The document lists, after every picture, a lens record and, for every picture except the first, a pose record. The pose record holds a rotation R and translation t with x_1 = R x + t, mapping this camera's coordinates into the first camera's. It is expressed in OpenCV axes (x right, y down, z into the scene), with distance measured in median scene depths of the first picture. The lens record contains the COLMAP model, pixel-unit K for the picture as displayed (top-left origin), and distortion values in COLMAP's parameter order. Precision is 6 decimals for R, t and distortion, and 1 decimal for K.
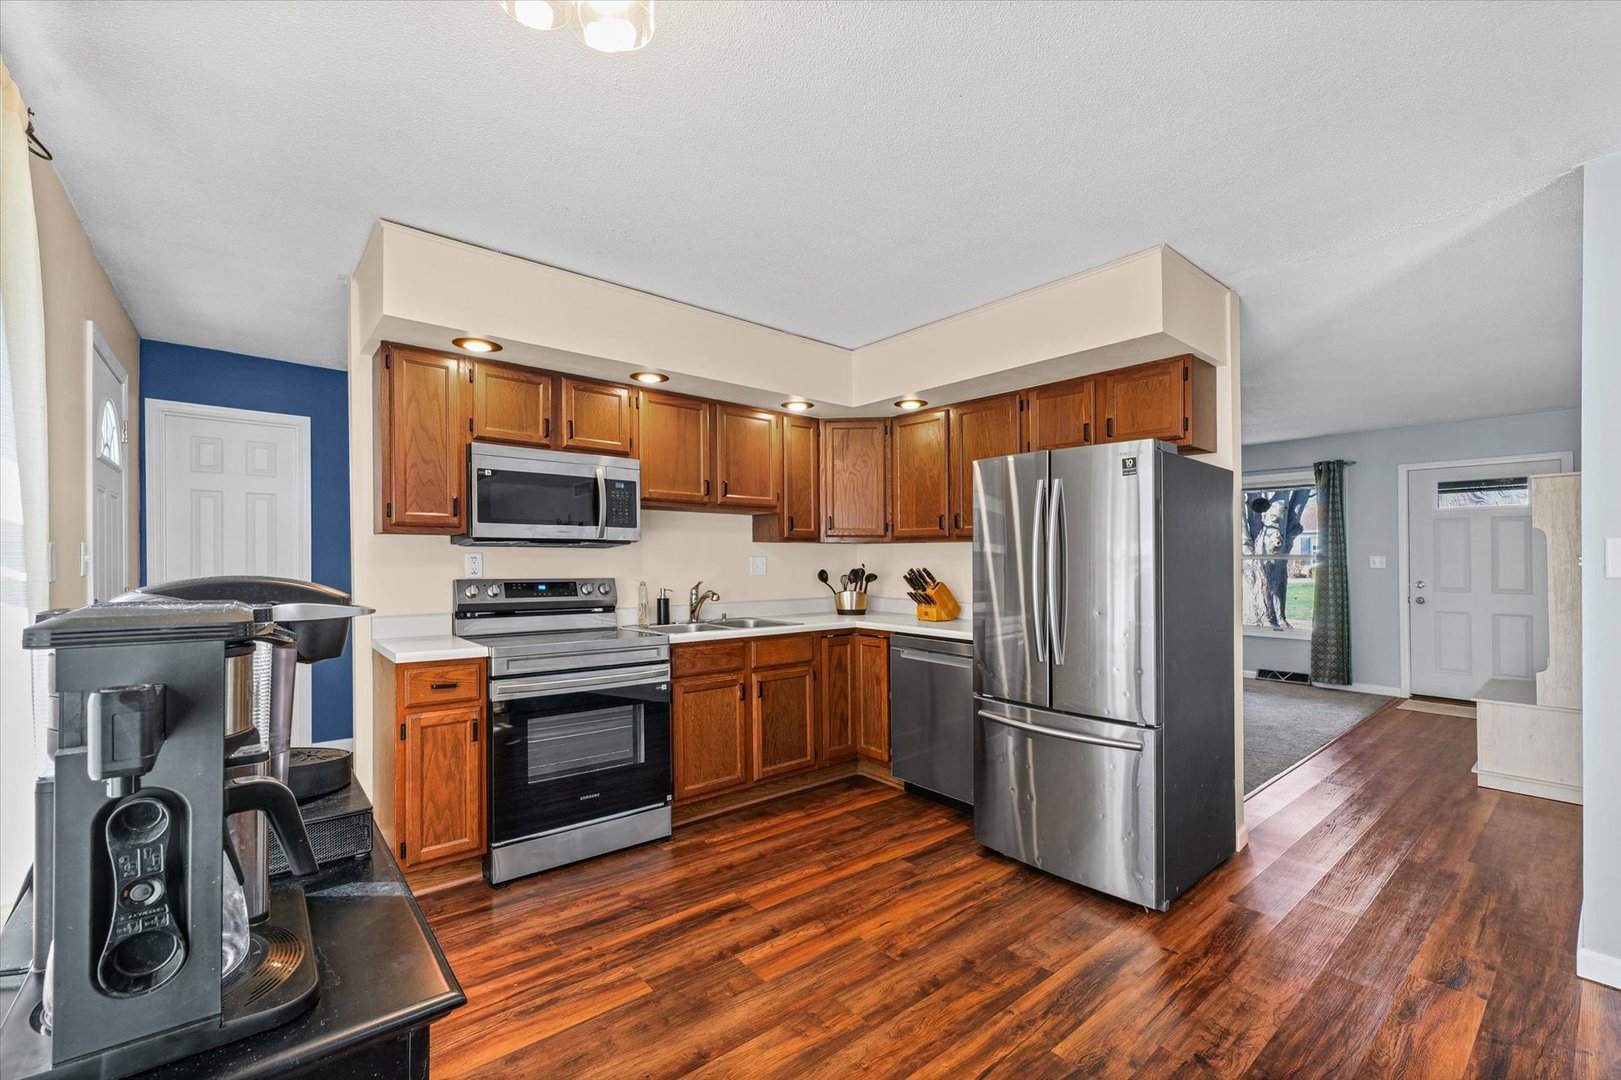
lens RADIAL K [[685.8, 0, 813.7], [0, 685.8, 549.9], [0, 0, 1]] dist [0.010403, 0.000043]
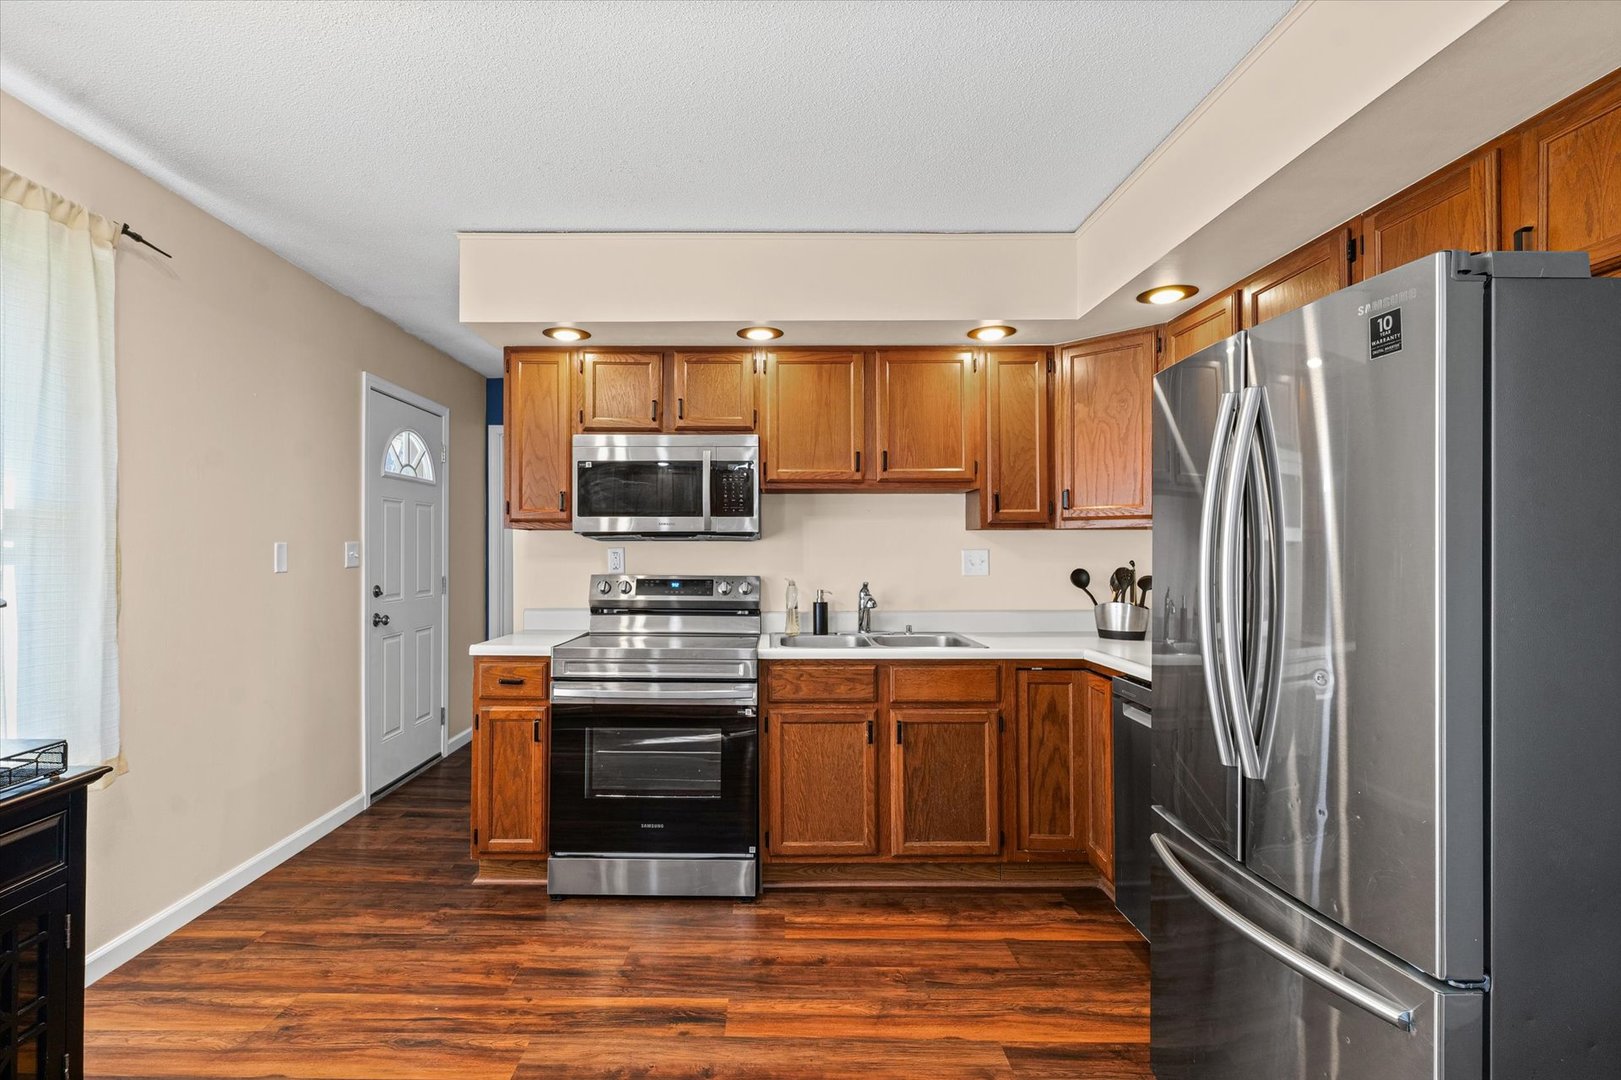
lens RADIAL K [[764.4, 0, 779.4], [0, 764.4, 543.0], [0, 0, 1]] dist [0.003395, 0.000438]
pose [[0.761064, -0.009486, -0.648607, 0.381354], [0.010369, 0.999943, -0.002456, 0.002683], [0.648594, -0.004856, 0.761119, 0.323234]]
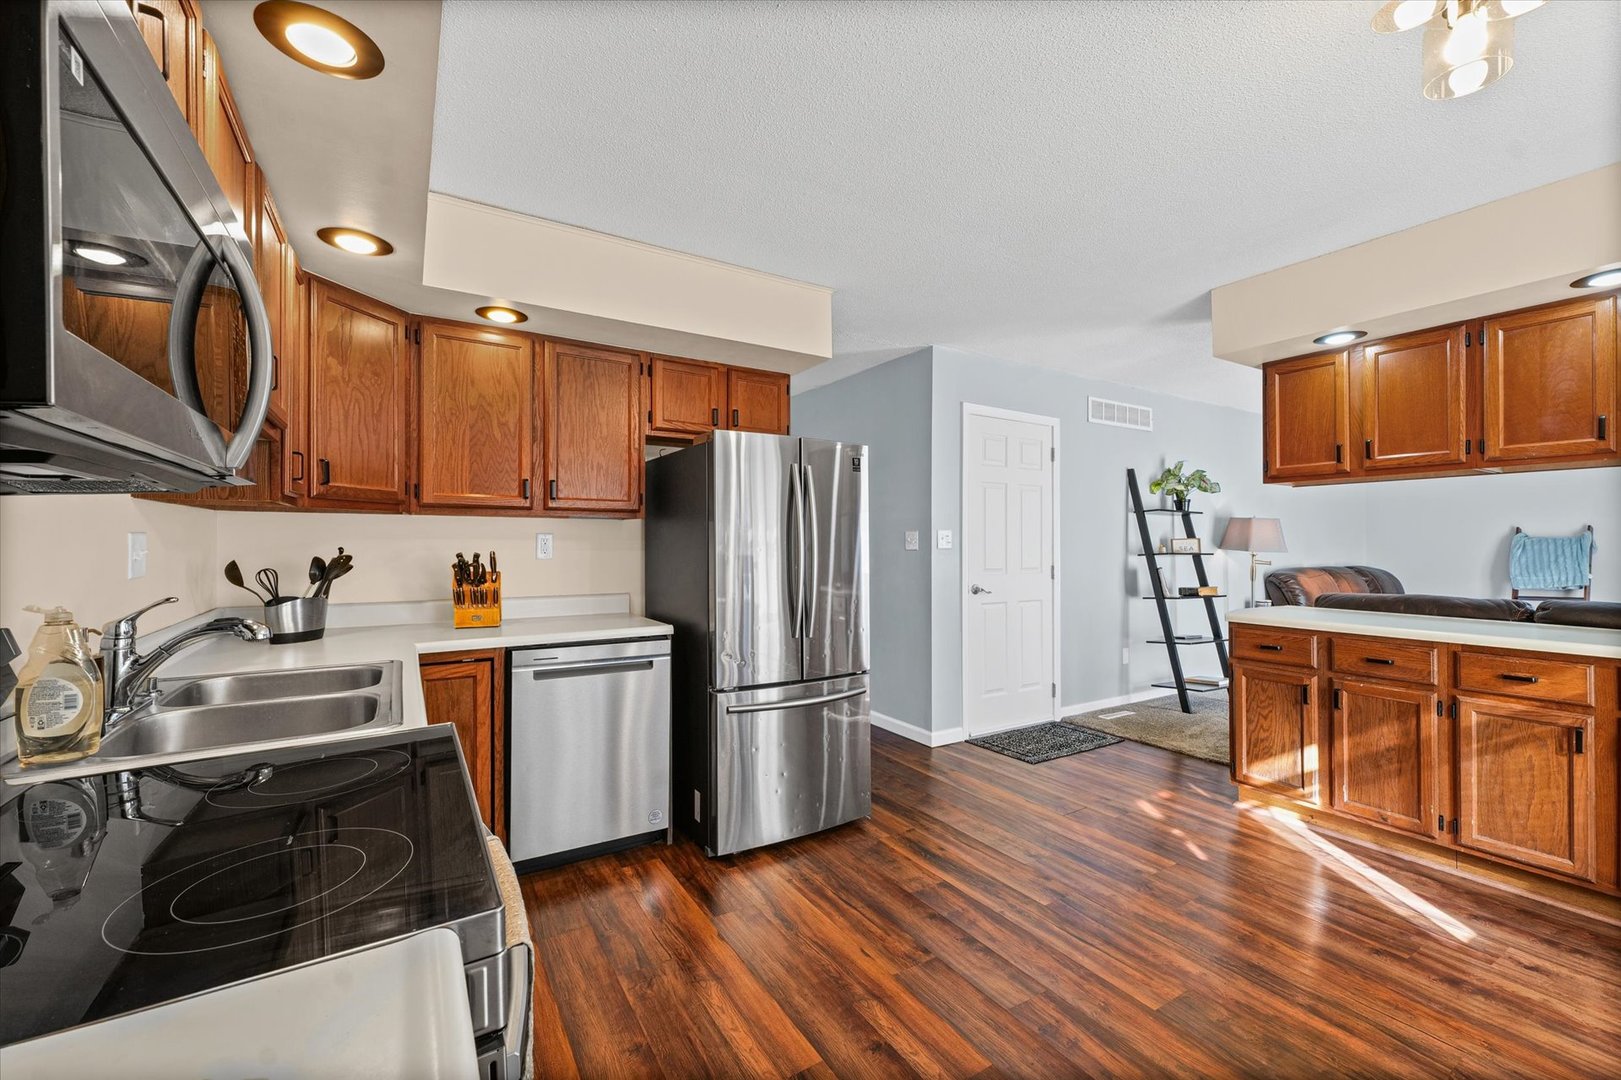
lens RADIAL K [[660.3, 0, 807.7], [0, 660.3, 539.7], [0, 0, 1]] dist [0.001905, 0.000157]
pose [[0.138836, -0.000637, 0.990315, -0.560002], [-0.021428, 0.999764, 0.003647, 0.003939], [-0.990083, -0.021727, 0.138790, 0.715799]]
